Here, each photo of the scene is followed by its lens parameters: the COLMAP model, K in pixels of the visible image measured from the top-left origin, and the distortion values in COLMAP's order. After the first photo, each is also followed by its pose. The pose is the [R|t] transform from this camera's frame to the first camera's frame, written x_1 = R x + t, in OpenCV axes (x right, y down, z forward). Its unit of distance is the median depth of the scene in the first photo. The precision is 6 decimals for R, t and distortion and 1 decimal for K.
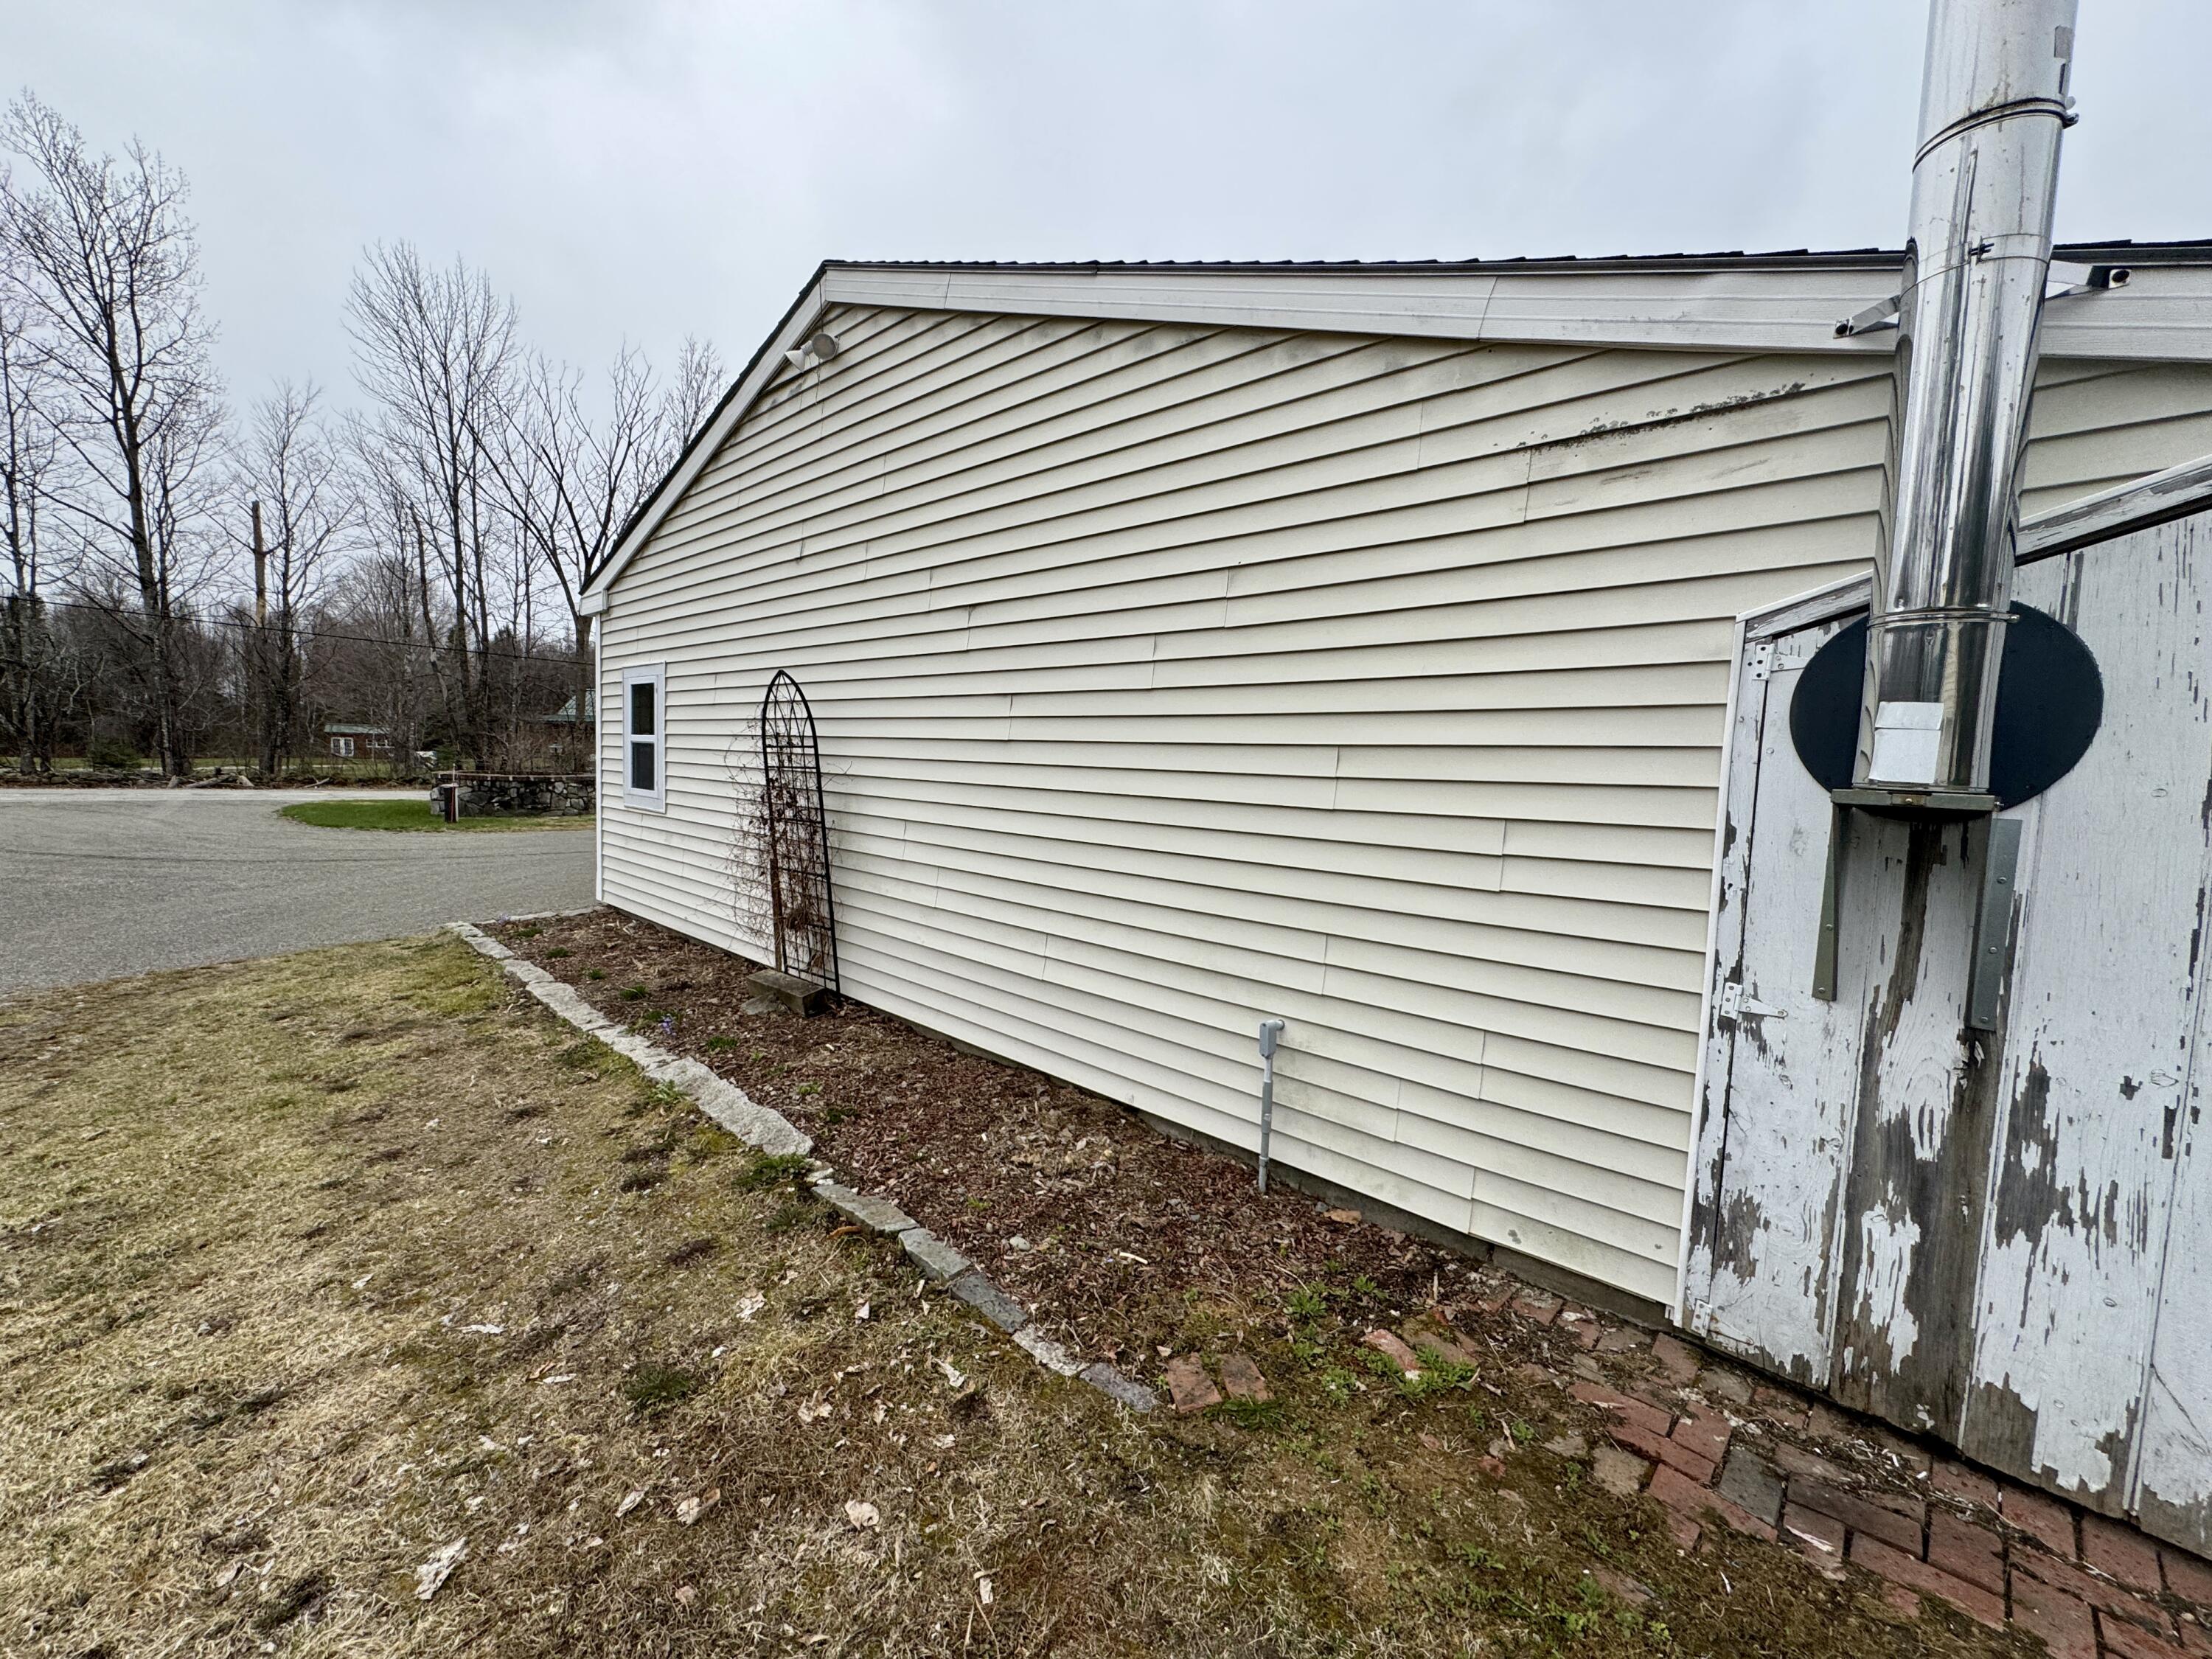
lens RADIAL K [[889.5, 0, 1096.8], [0, 889.5, 834.0], [0, 0, 1]] dist [-0.002675, -0.000315]
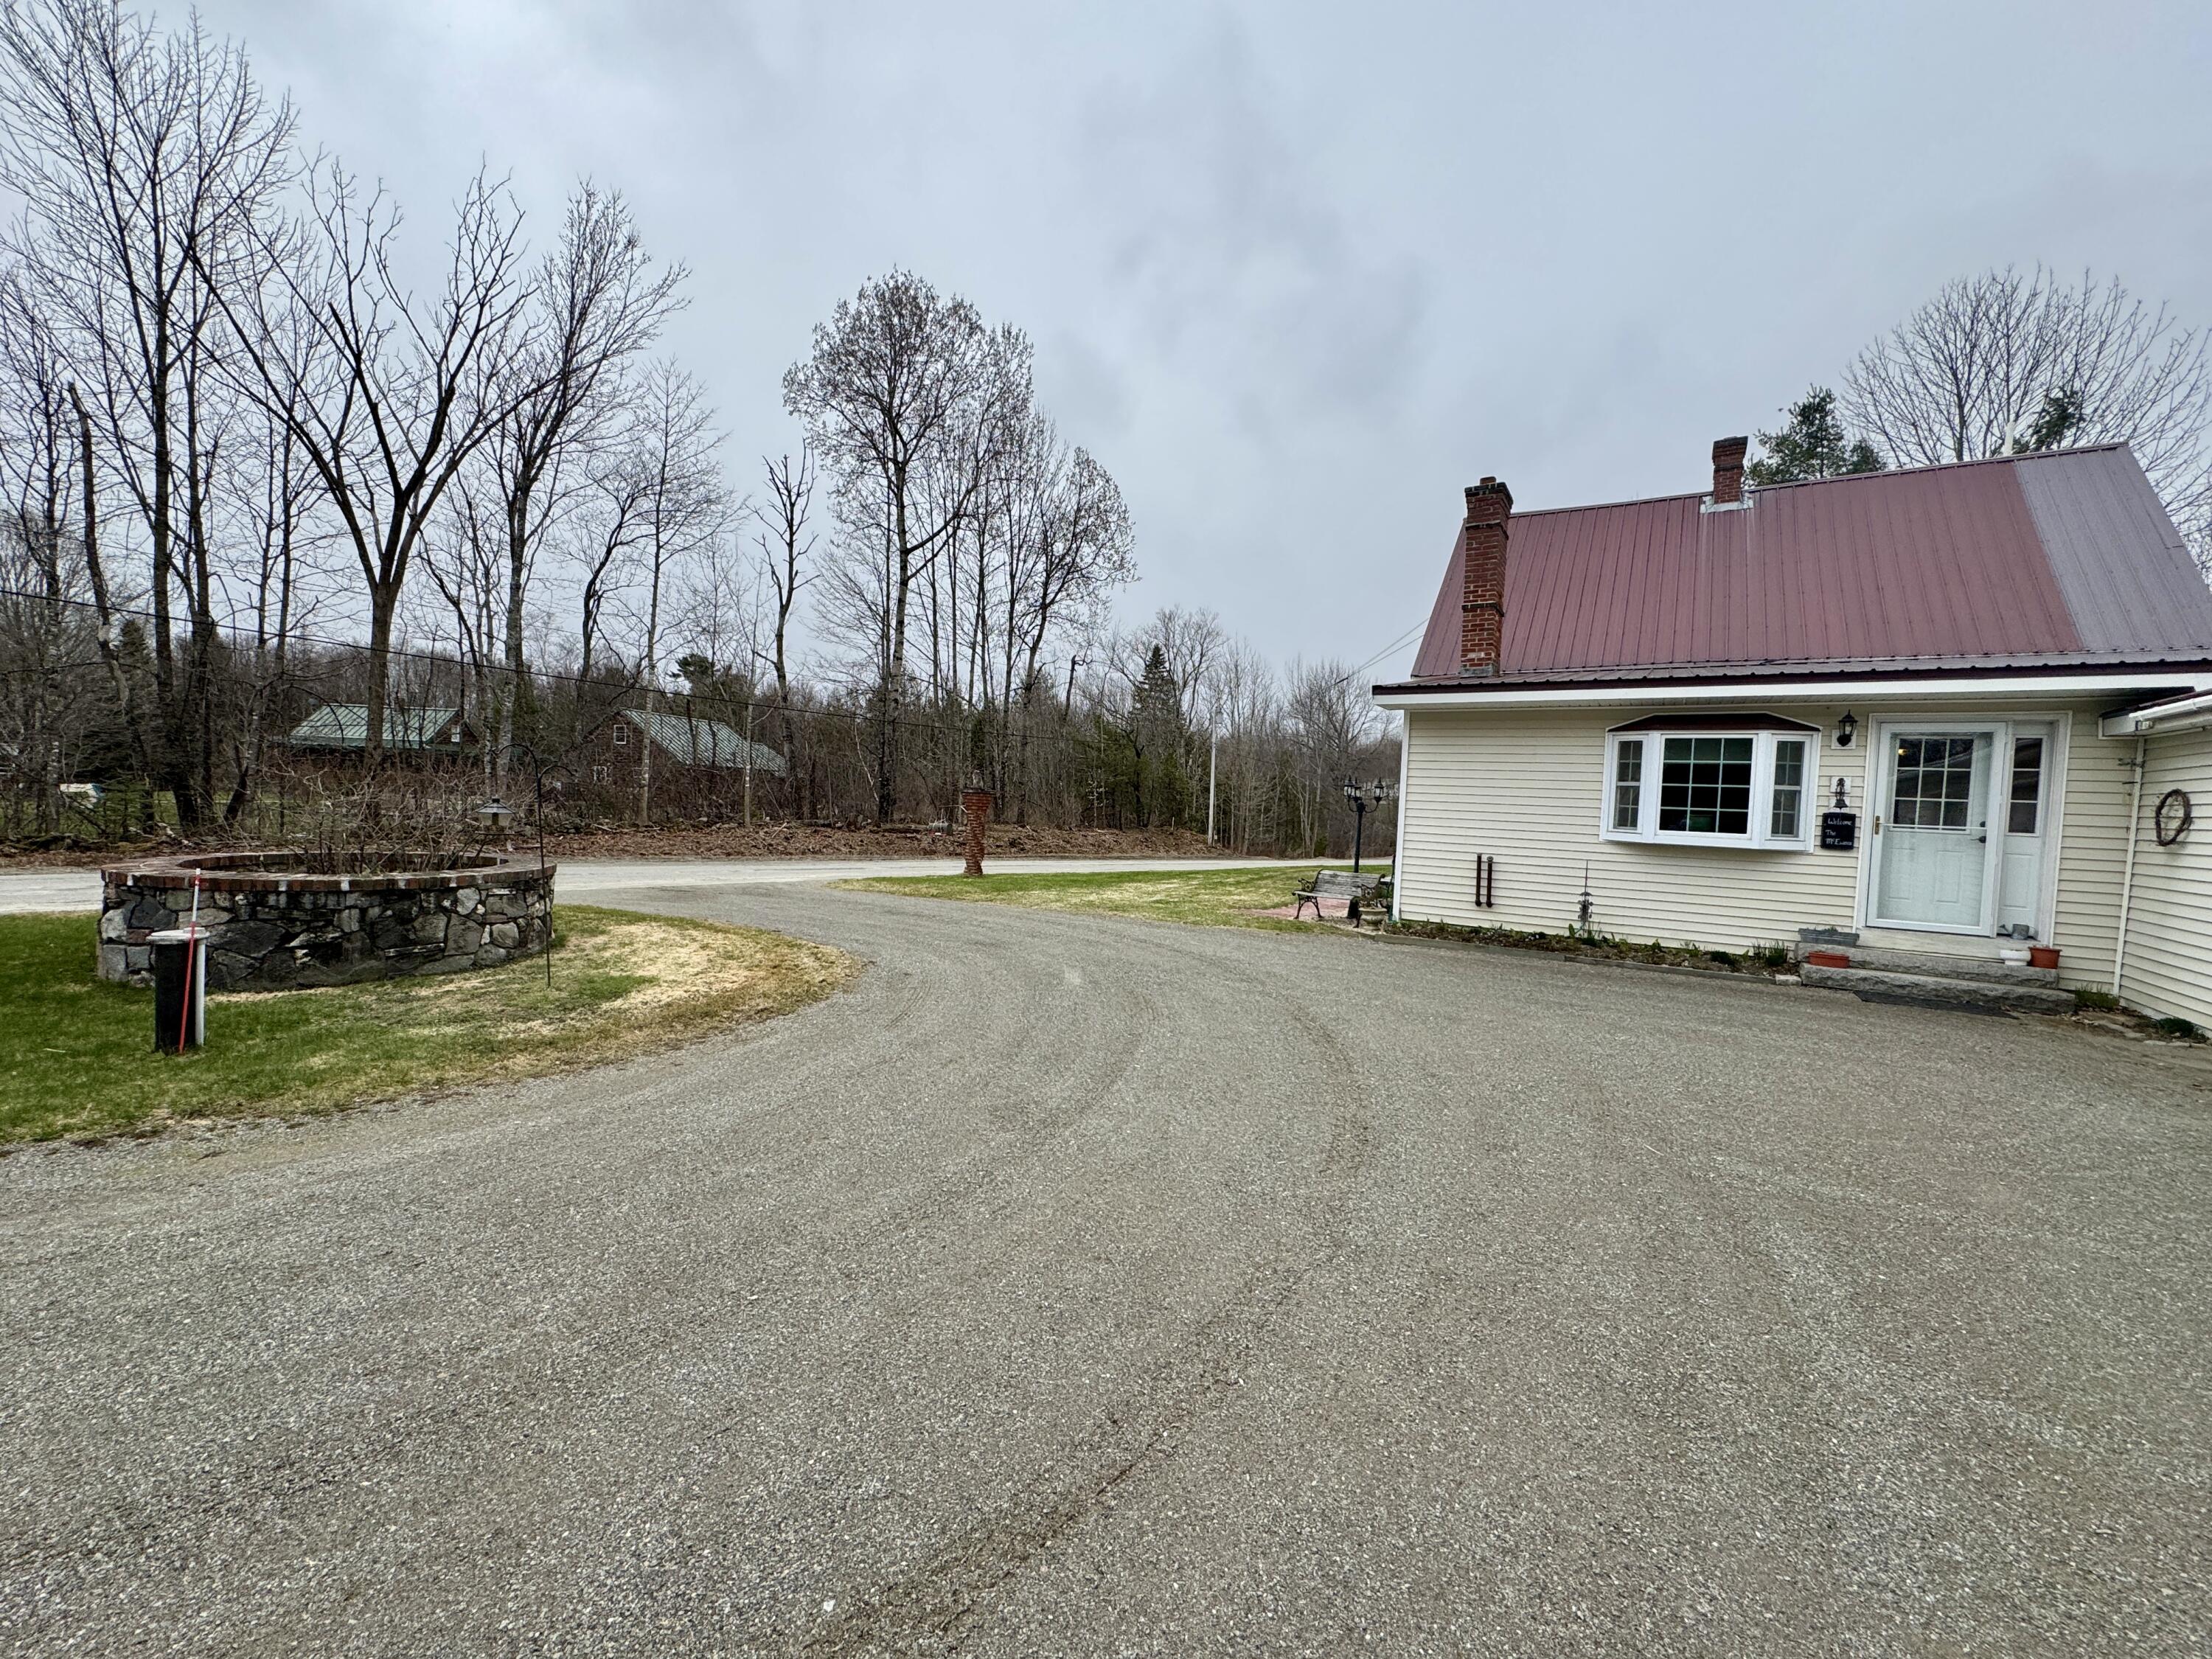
lens RADIAL K [[882.9, 0, 1098.2], [0, 882.9, 830.7], [0, 0, 1]] dist [-0.001545, -0.000620]
pose [[0.977382, 0.002875, 0.211461, -0.232845], [0.006677, 0.998990, -0.044443, -0.037933], [-0.211375, 0.044850, 0.976375, 0.305143]]
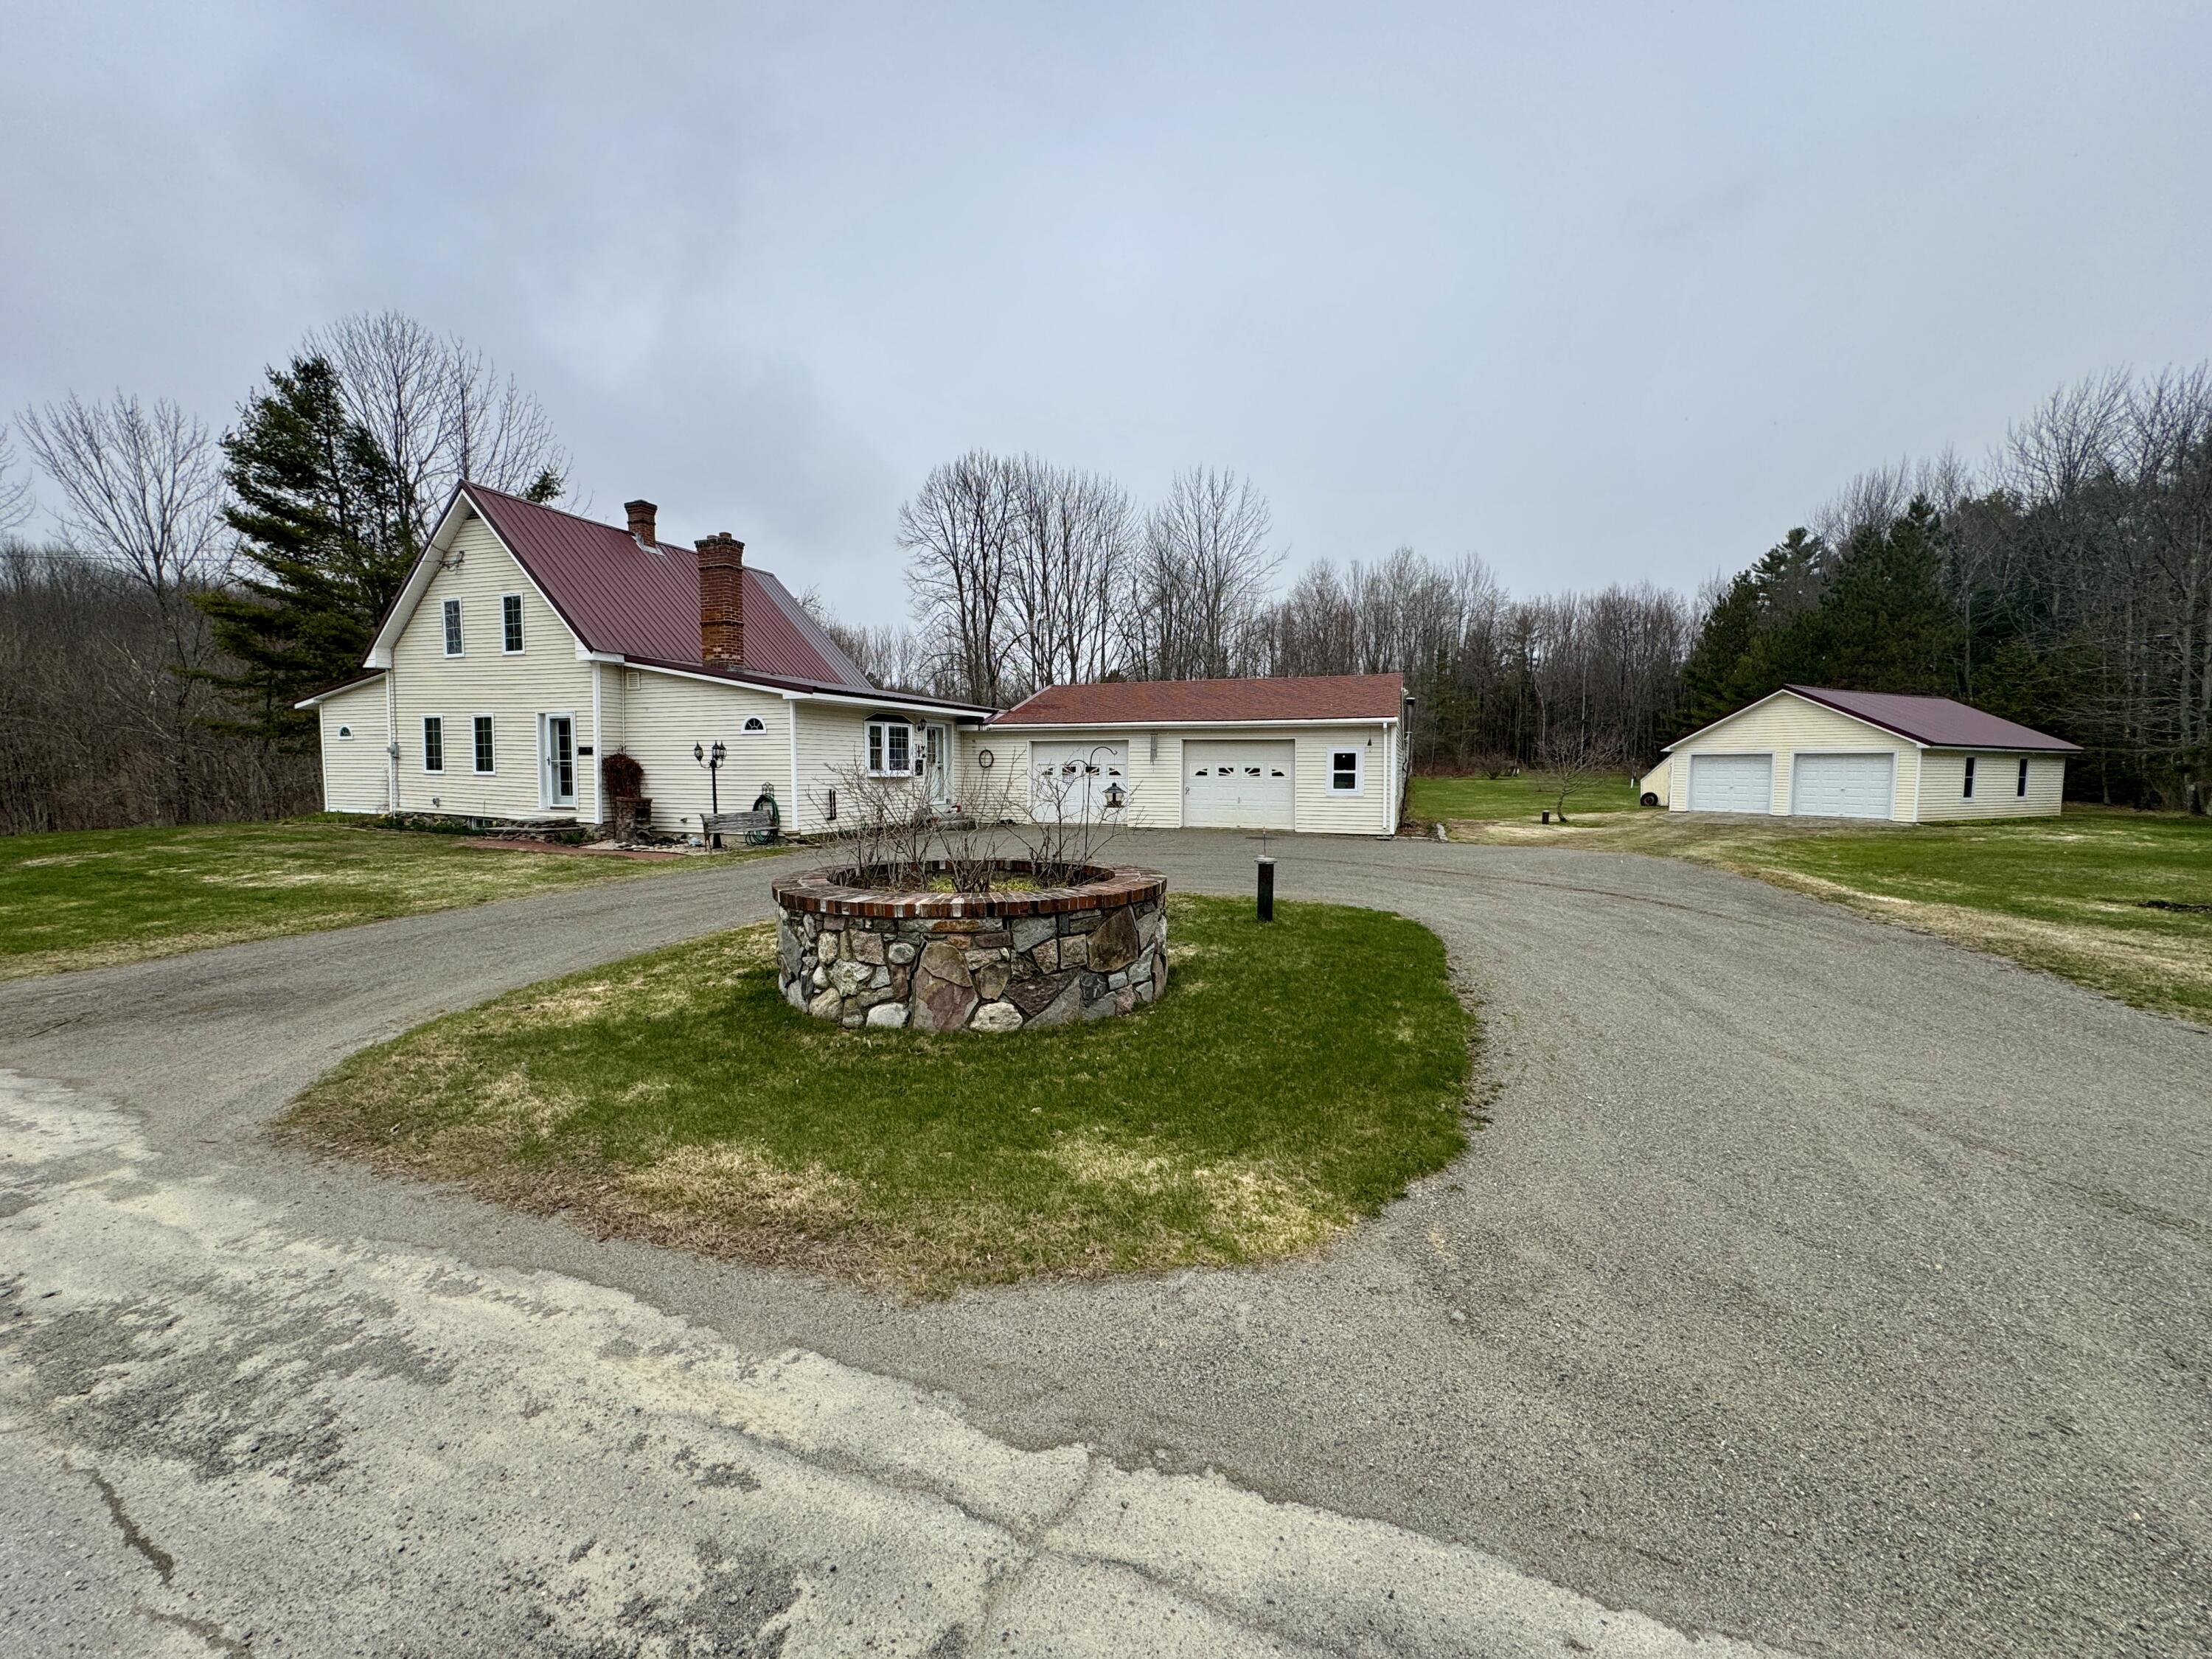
lens RADIAL K [[882.9, 0, 1098.2], [0, 882.9, 830.7], [0, 0, 1]] dist [-0.001545, -0.000620]
pose [[-0.402873, -0.098896, 0.909897, -0.618731], [0.066456, 0.988360, 0.136848, -0.084153], [-0.912840, 0.115601, -0.391611, 0.676583]]
